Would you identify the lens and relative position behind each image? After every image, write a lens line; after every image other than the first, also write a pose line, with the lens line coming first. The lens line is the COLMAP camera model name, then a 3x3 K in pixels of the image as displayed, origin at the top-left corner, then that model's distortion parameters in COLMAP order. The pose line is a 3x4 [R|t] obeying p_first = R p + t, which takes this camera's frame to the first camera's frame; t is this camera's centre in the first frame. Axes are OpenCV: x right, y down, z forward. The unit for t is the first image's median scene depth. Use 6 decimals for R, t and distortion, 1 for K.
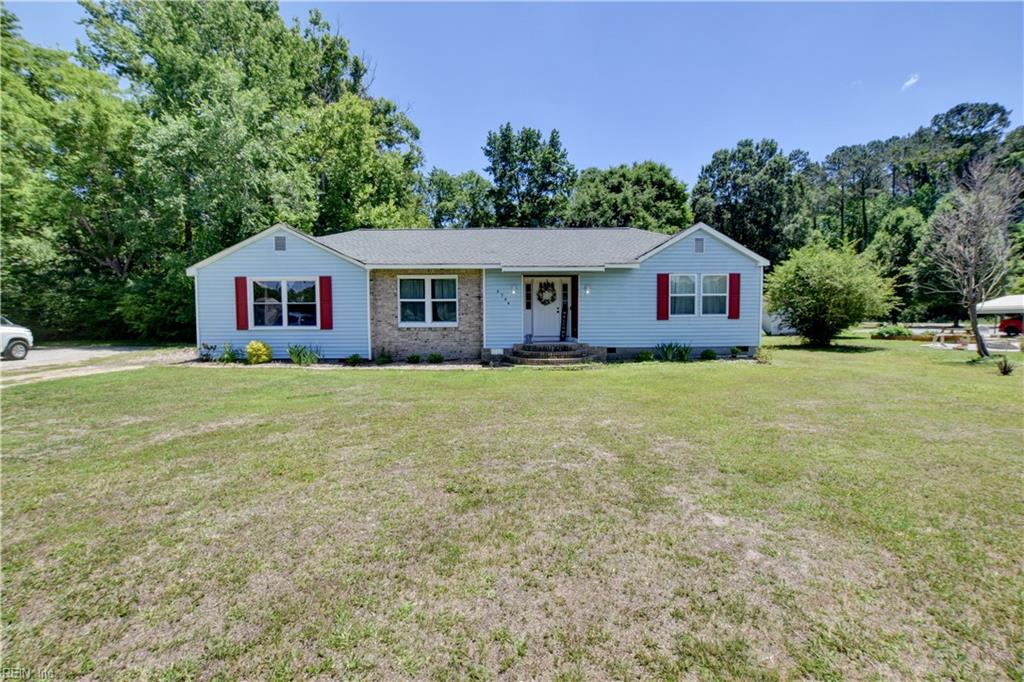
lens RADIAL K [[457.7, 0, 512.0], [0, 457.7, 341.0], [0, 0, 1]] dist [-0.034294, 0.006818]
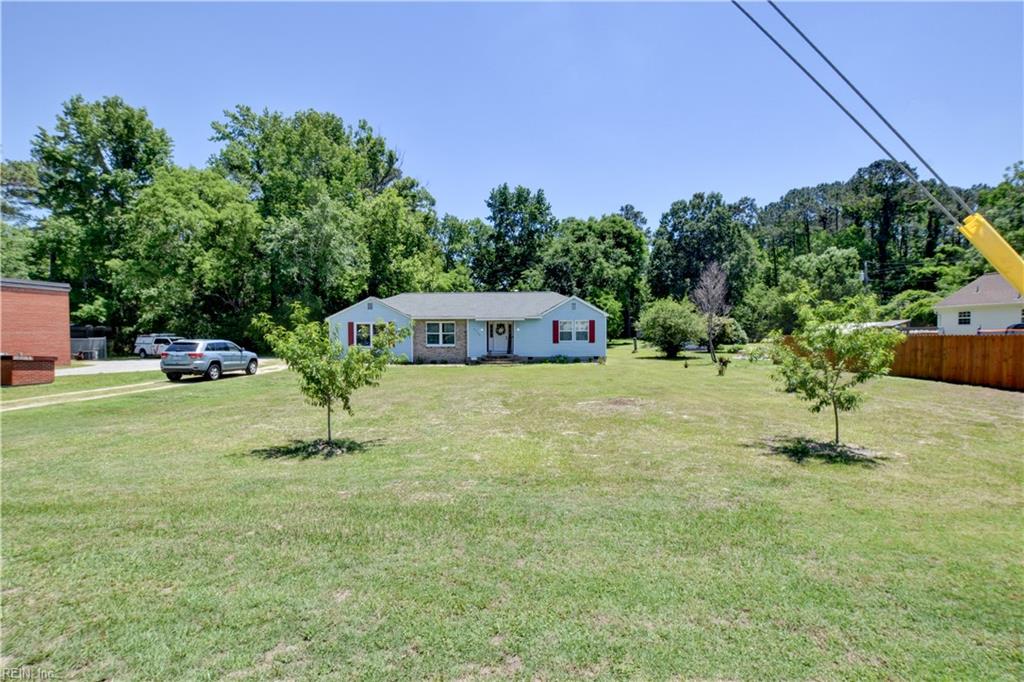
lens RADIAL K [[457.7, 0, 512.0], [0, 457.7, 341.0], [0, 0, 1]] dist [-0.034294, 0.006818]
pose [[0.999613, 0.002030, -0.027750, 0.070449], [-0.002874, 0.999534, -0.030383, 0.002256], [0.027675, 0.030451, 0.999153, -0.379053]]
